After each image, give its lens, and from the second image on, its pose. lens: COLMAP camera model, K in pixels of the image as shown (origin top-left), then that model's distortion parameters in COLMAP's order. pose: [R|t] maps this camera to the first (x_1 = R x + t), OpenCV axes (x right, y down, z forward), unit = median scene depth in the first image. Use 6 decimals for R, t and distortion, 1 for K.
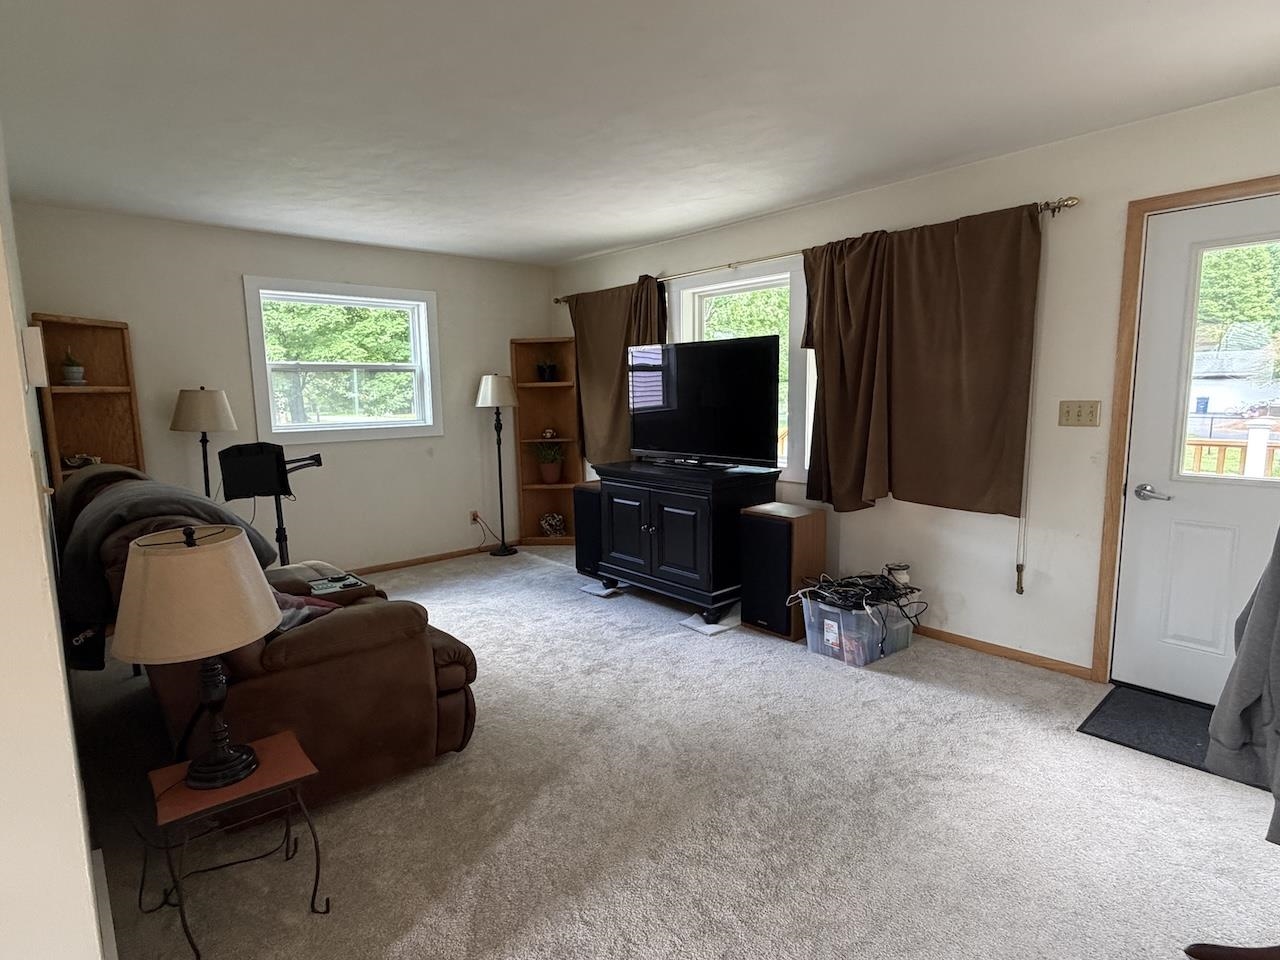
lens RADIAL K [[676.7, 0, 635.3], [0, 676.7, 481.4], [0, 0, 1]] dist [-0.004181, -0.000585]
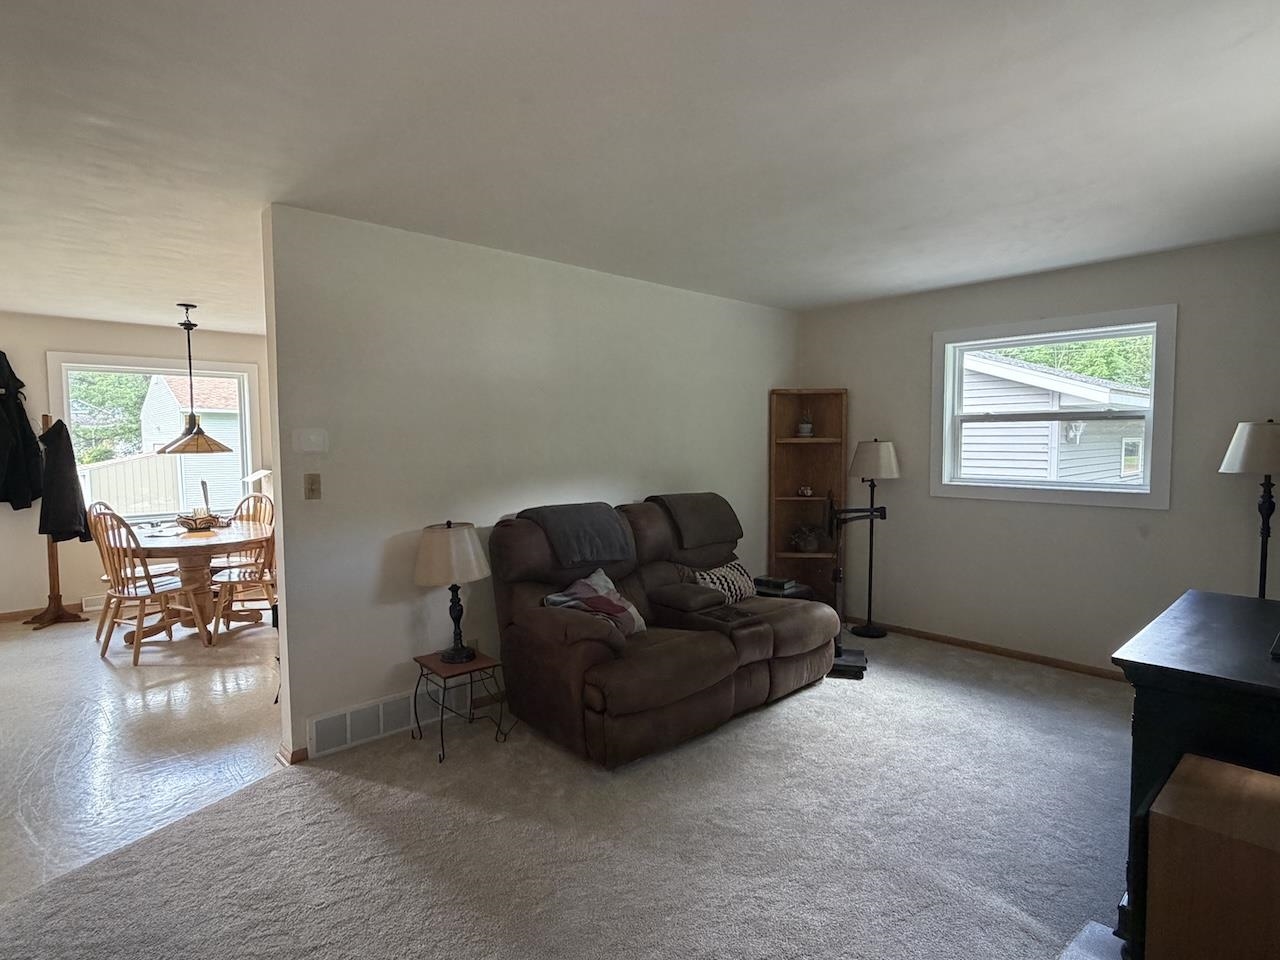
lens RADIAL K [[676.7, 0, 634.7], [0, 676.7, 478.6], [0, 0, 1]] dist [-0.004181, -0.000585]
pose [[0.019692, 0.080304, -0.996576, 0.434388], [-0.120422, 0.989703, 0.077371, -0.097005], [0.992527, 0.118486, 0.029160, 0.485688]]
